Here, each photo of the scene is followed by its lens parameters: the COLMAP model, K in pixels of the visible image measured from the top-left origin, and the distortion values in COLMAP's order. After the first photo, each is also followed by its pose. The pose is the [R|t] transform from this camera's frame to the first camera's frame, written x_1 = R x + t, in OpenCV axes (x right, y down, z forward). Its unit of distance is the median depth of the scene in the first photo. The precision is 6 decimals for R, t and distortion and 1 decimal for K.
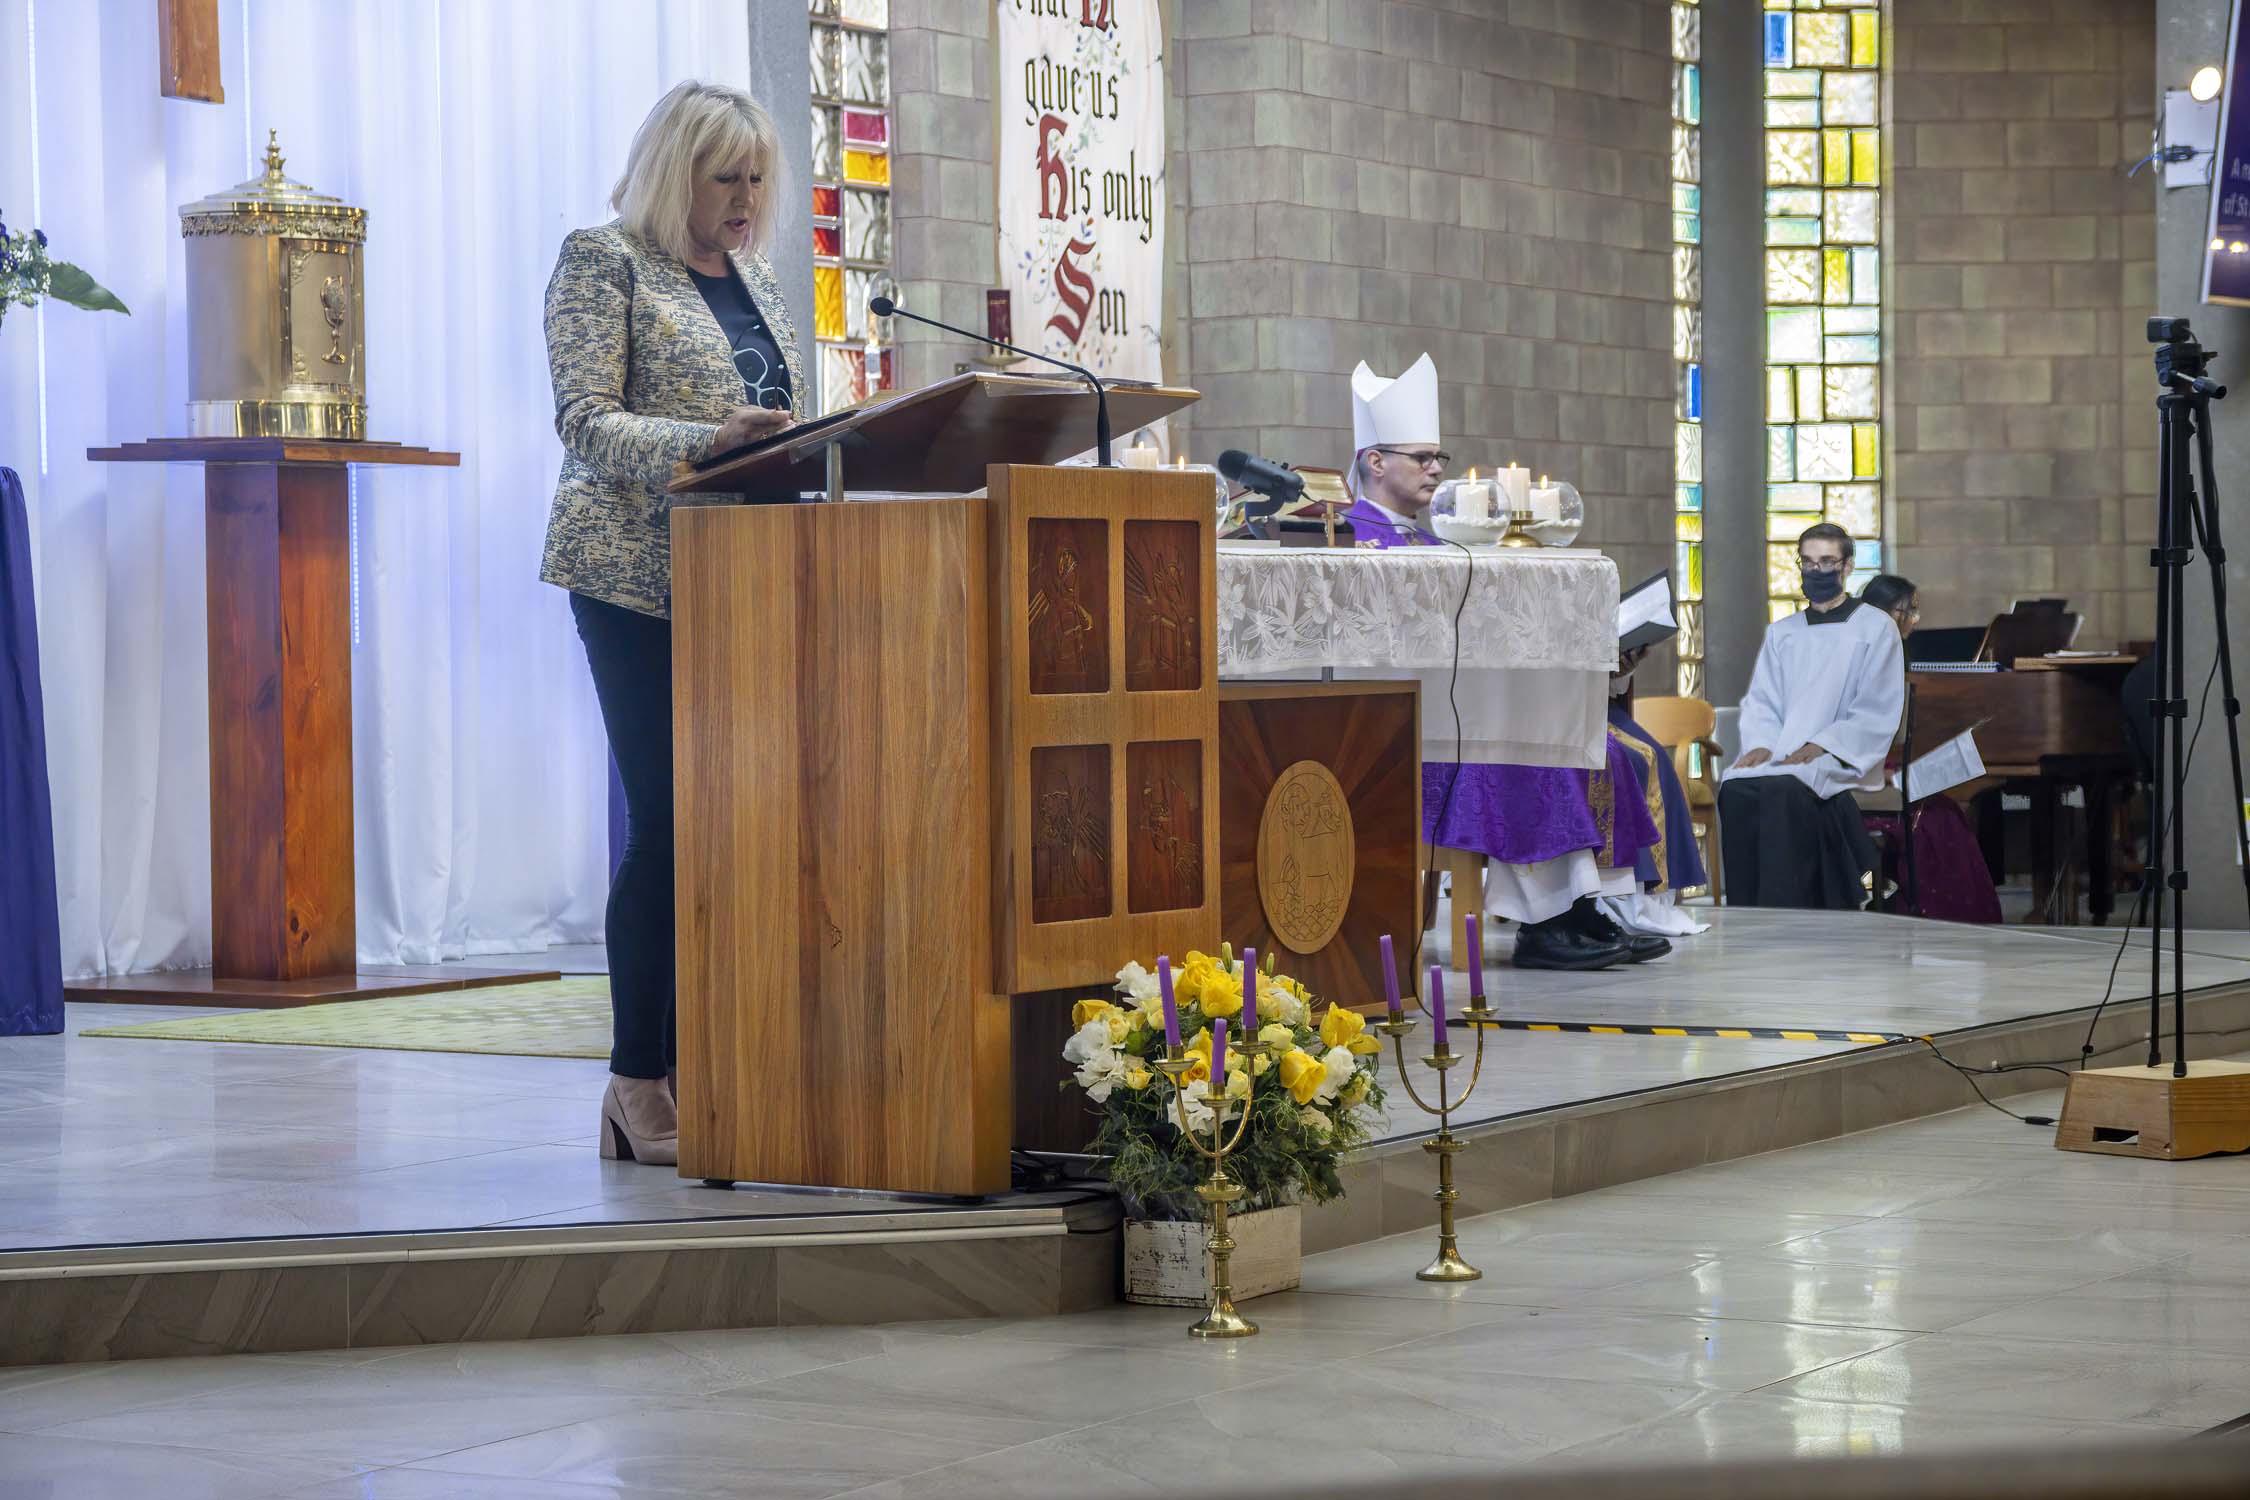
lens RADIAL K [[5038.7, 0, 1061.7], [0, 5038.7, 760.7], [0, 0, 1]] dist [0.224559, 0.560695]
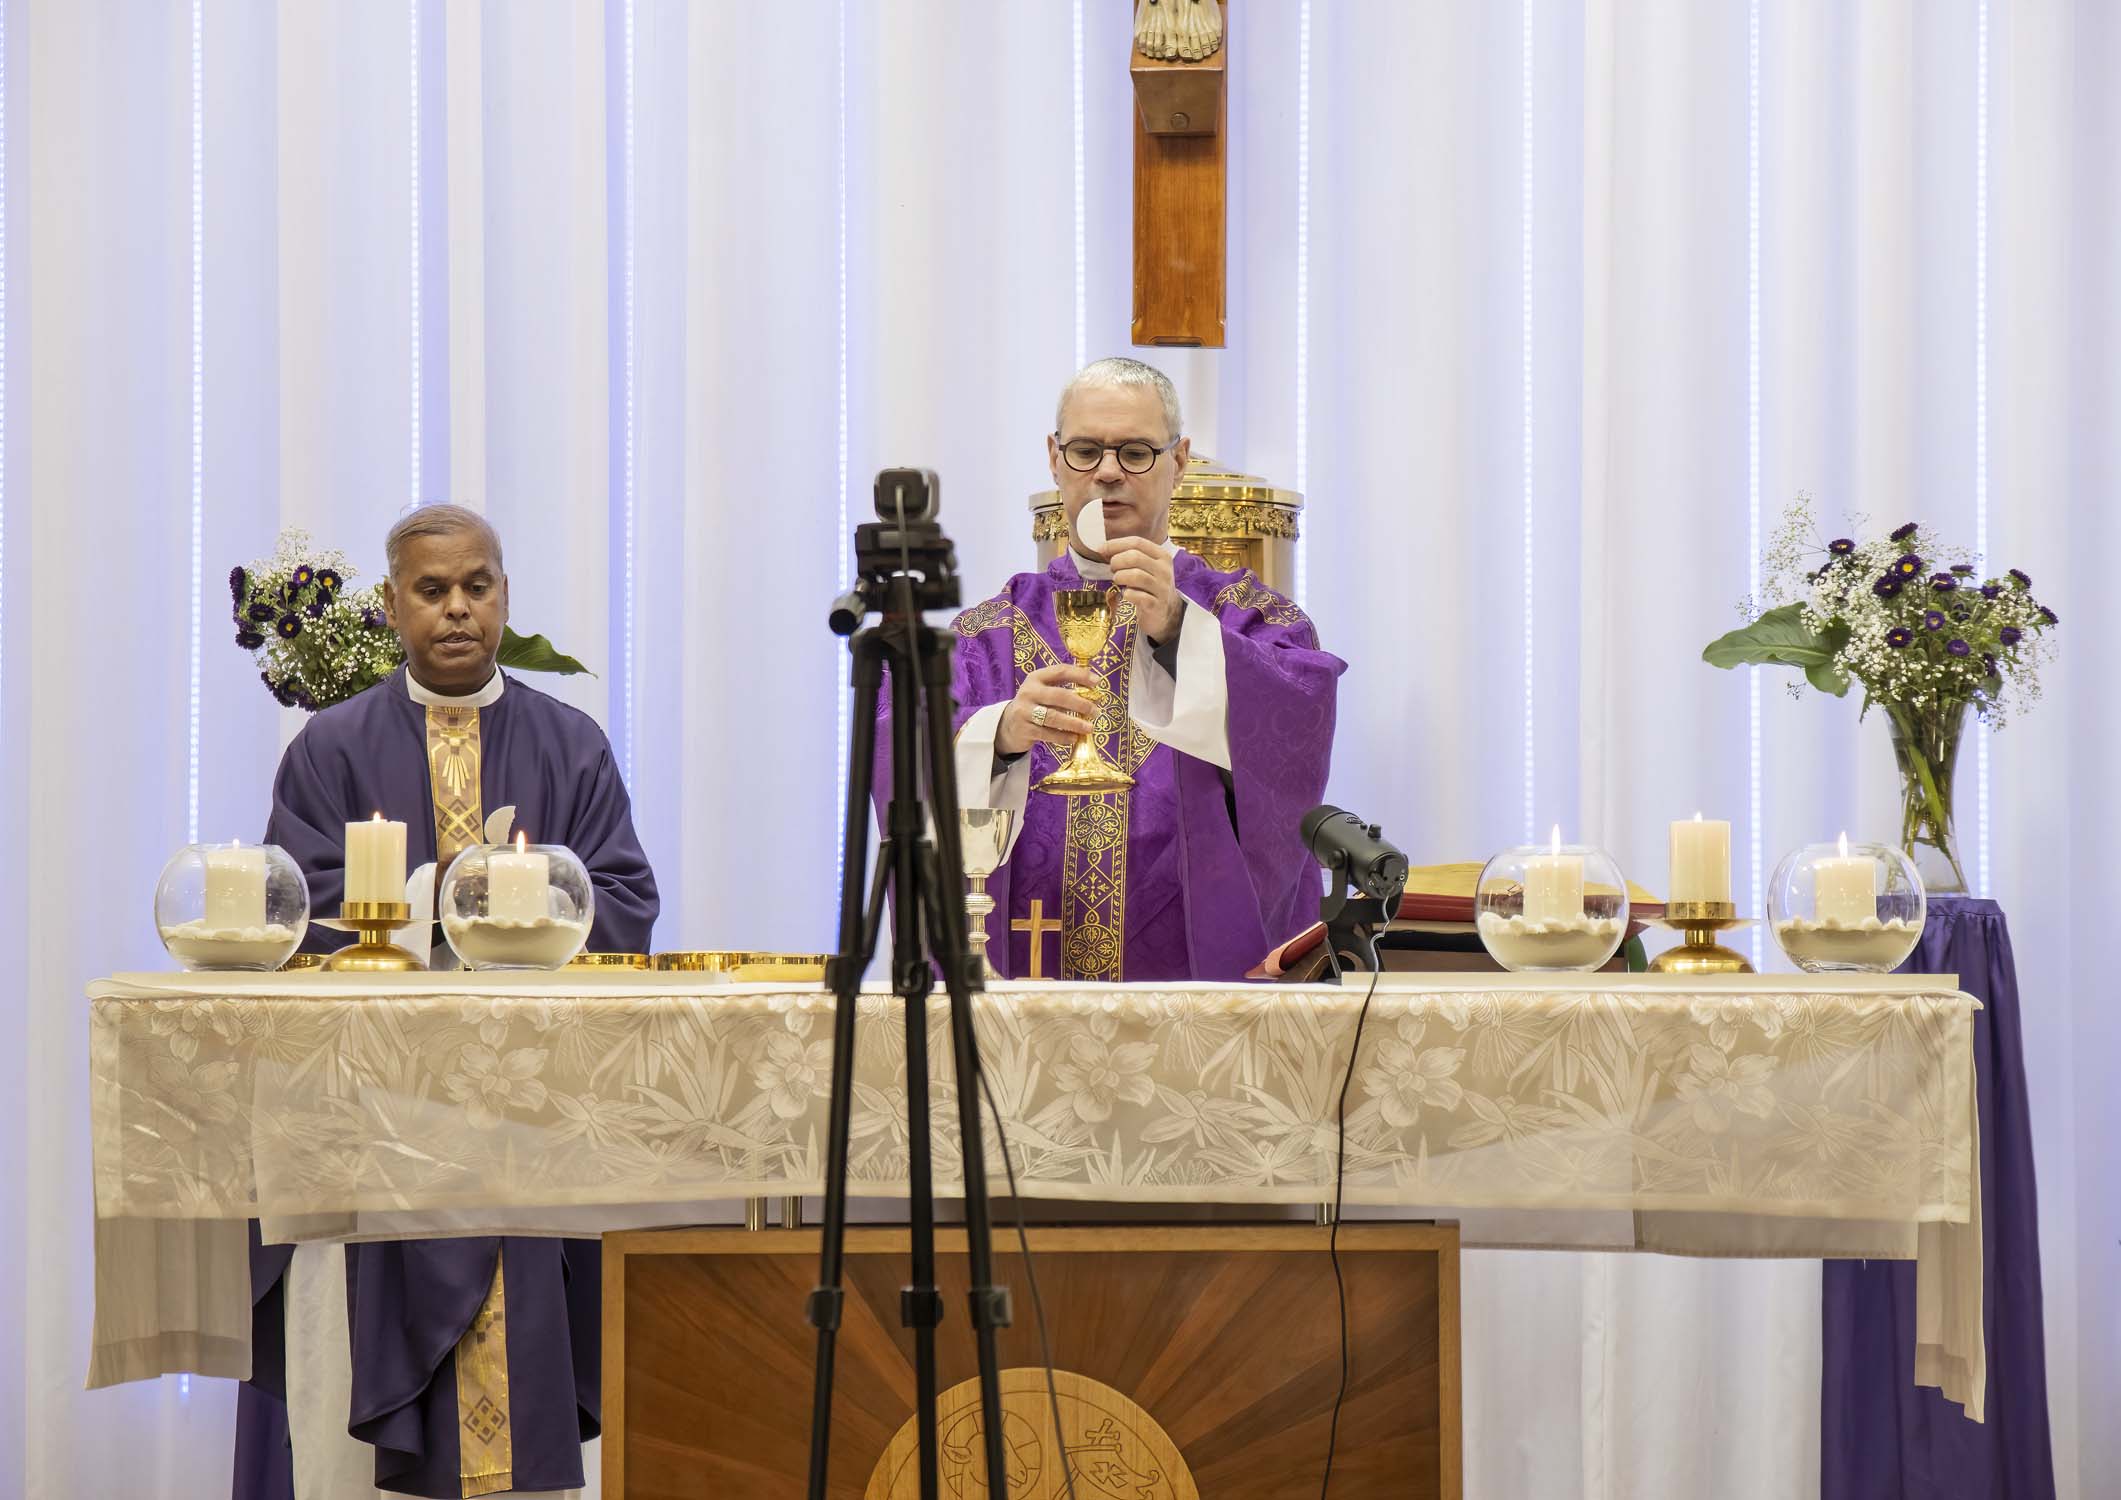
lens RADIAL K [[6429.6, 0, 776.6], [0, 6429.6, 751.5], [0, 0, 1]] dist [0.483594, -1.105142]
pose [[0.489158, -0.049768, -0.870774, 0.595707], [-0.022993, 0.997288, -0.069915, -0.015619], [0.871892, 0.054221, 0.486687, 0.571304]]
